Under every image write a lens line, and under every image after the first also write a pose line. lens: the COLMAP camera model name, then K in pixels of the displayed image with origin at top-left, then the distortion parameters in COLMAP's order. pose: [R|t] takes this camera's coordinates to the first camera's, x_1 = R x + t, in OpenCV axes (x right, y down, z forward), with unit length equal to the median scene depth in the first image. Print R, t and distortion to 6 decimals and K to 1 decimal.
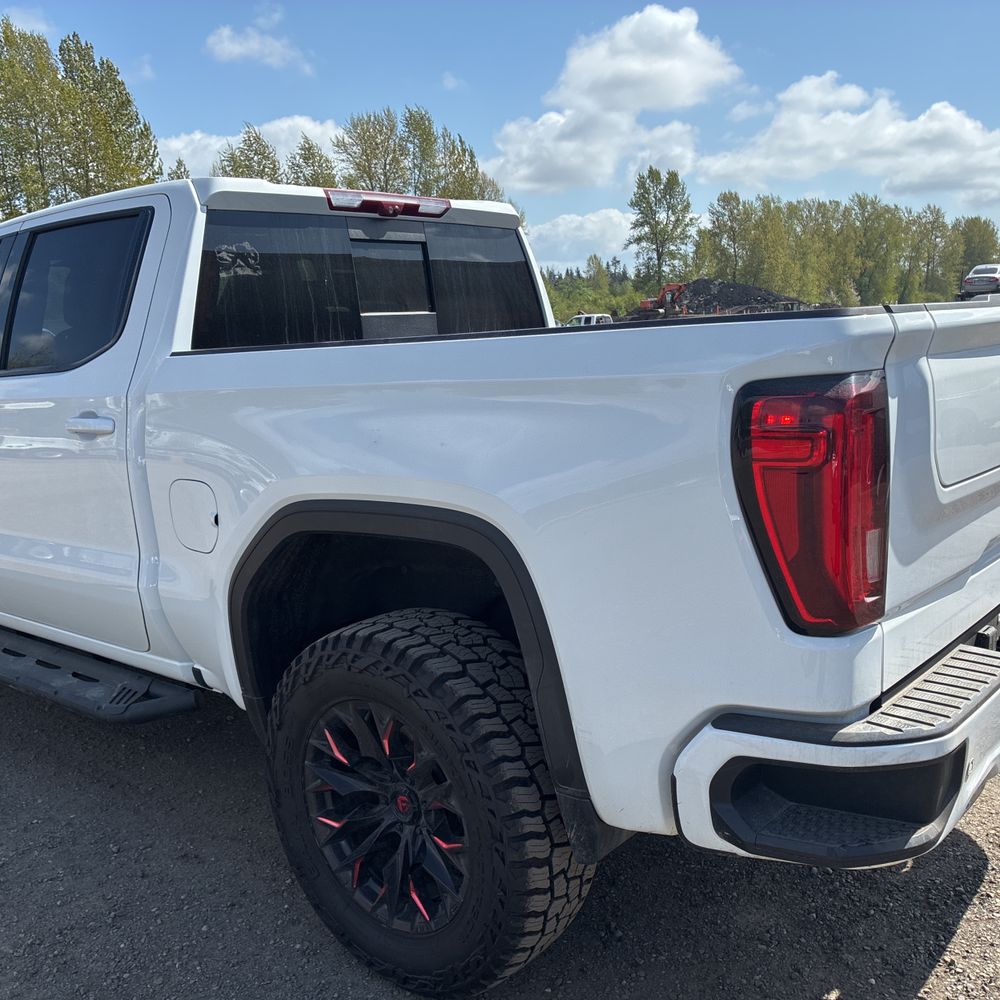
lens RADIAL K [[1007.4, 0, 500.0], [0, 1007.4, 511.1], [0, 0, 1]] dist [-0.005726, 0.058655]
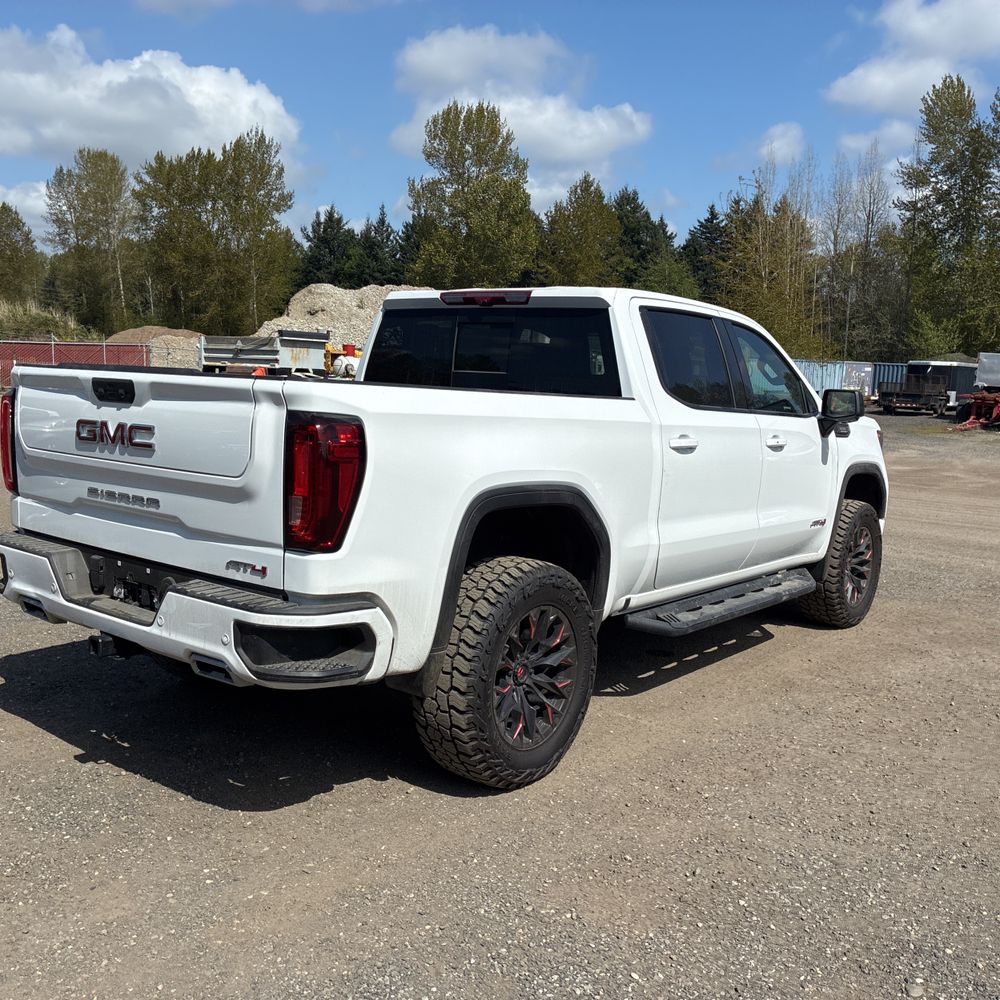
lens RADIAL K [[1019.4, 0, 506.3], [0, 1019.4, 522.5], [0, 0, 1]] dist [0.029593, 0.010980]
pose [[0.066554, 0.188396, -0.979835, 1.635430], [-0.227276, 0.959060, 0.168965, -0.287771], [0.971553, 0.211448, 0.106647, 1.084110]]
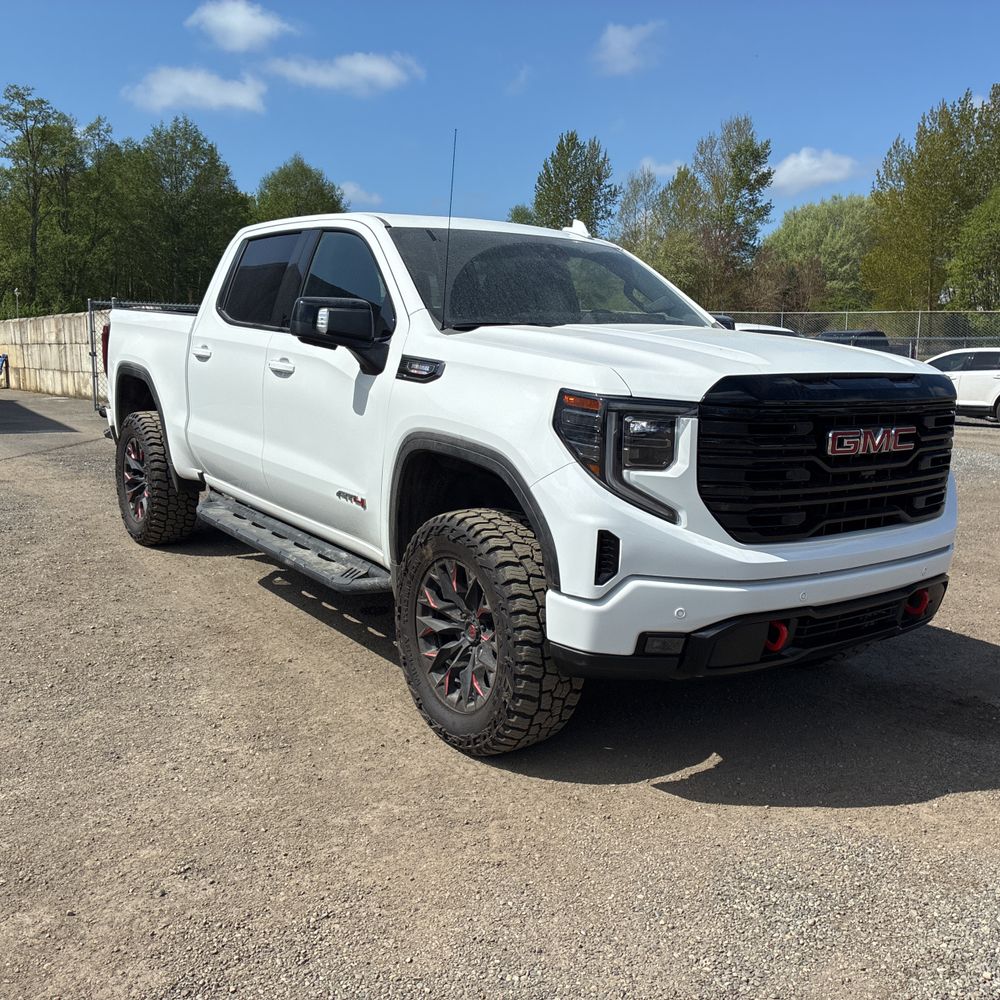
lens RADIAL K [[1029.6, 0, 511.7], [0, 1029.6, 480.1], [0, 0, 1]] dist [0.016731, -0.002466]
pose [[-0.974815, -0.018074, 0.222280, -0.982969], [0.053602, 0.948504, 0.312196, -0.549192], [-0.216476, 0.316248, -0.923648, 3.265981]]
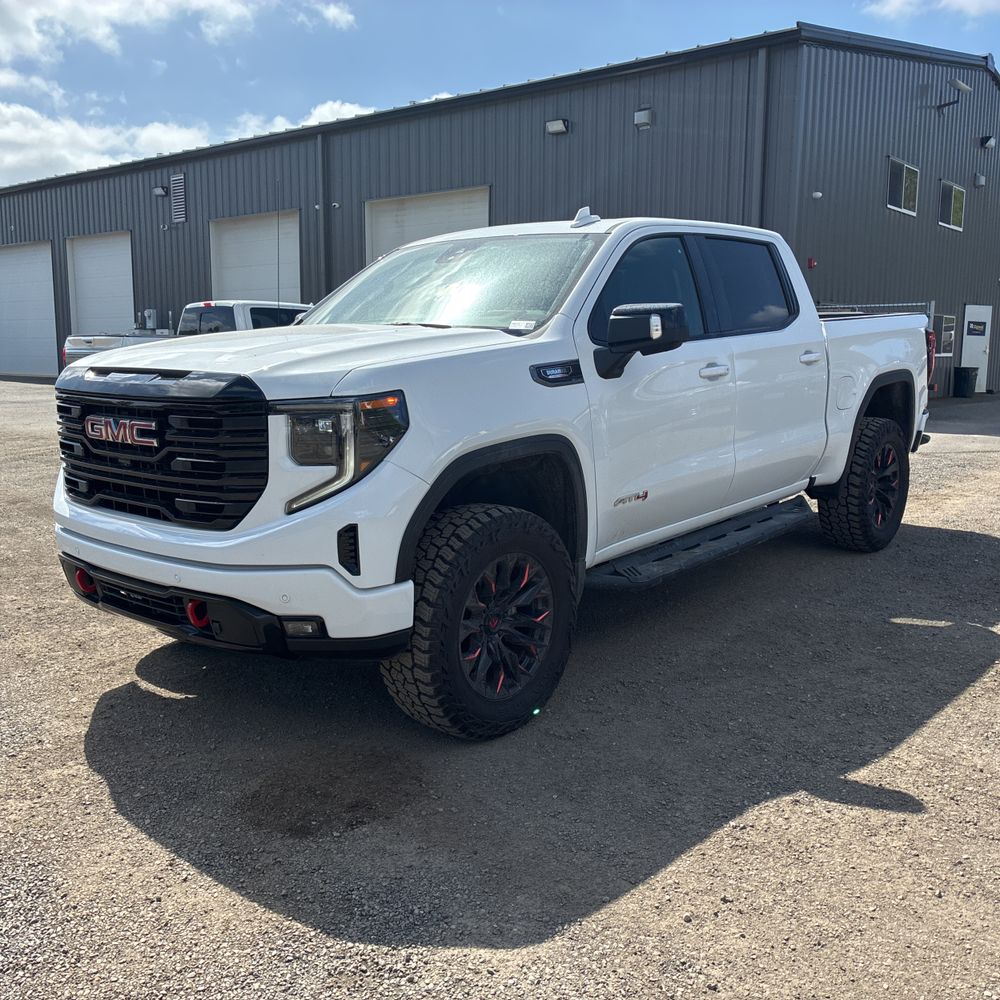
lens RADIAL K [[1007.3, 0, 500.0], [0, 1007.3, 500.0], [0, 0, 1]] dist [0.038886, -0.013889]
pose [[0.005523, -0.130639, 0.991415, -2.374896], [0.196463, 0.972249, 0.127019, -0.181397], [-0.980496, 0.194075, 0.031036, 1.579152]]
